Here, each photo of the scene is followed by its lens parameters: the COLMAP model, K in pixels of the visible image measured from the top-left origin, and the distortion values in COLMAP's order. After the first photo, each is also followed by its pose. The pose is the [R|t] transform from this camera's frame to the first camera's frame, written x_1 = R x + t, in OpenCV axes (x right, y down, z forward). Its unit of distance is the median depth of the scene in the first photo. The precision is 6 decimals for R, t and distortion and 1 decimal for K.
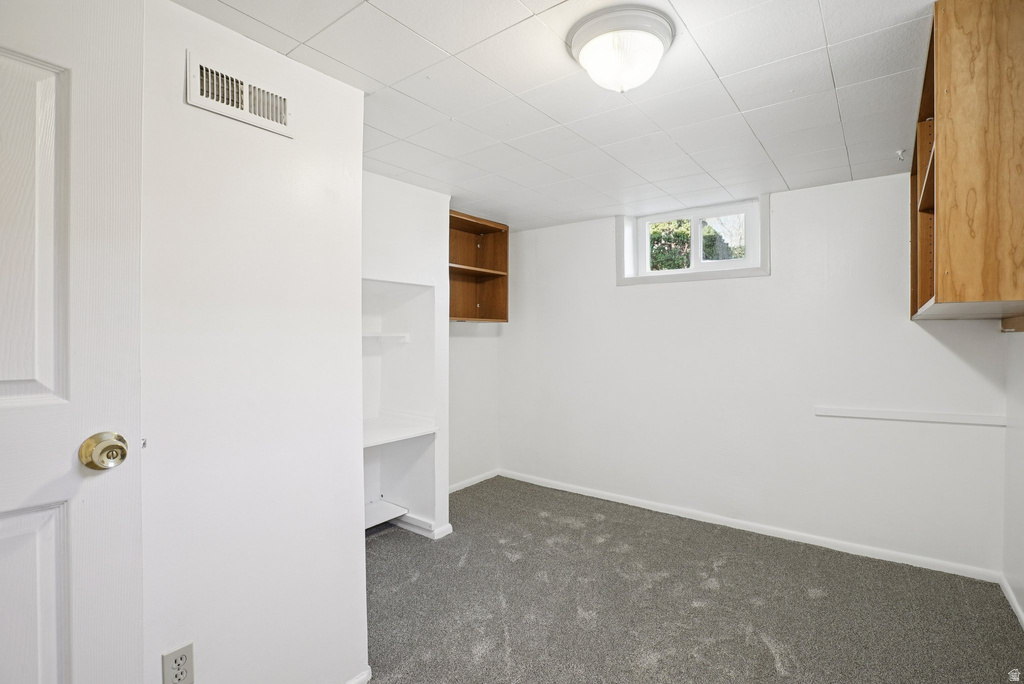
lens RADIAL K [[473.3, 0, 520.8], [0, 473.3, 343.9], [0, 0, 1]] dist [-0.052546, 0.017640]
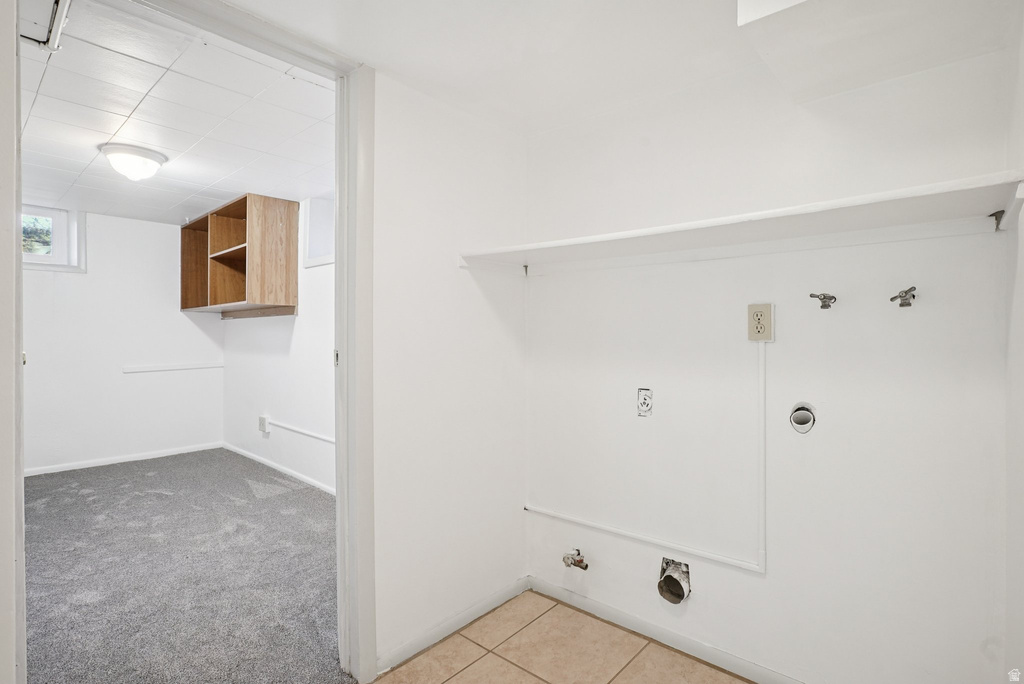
lens RADIAL K [[509.8, 0, 512.0], [0, 509.8, 342.0], [0, 0, 1]] dist [0.000295, 0.000038]
pose [[0.073484, -0.006112, 0.997278, -2.029891], [0.007802, 0.999954, 0.005553, 0.135336], [-0.997266, 0.007372, 0.073528, -0.792851]]
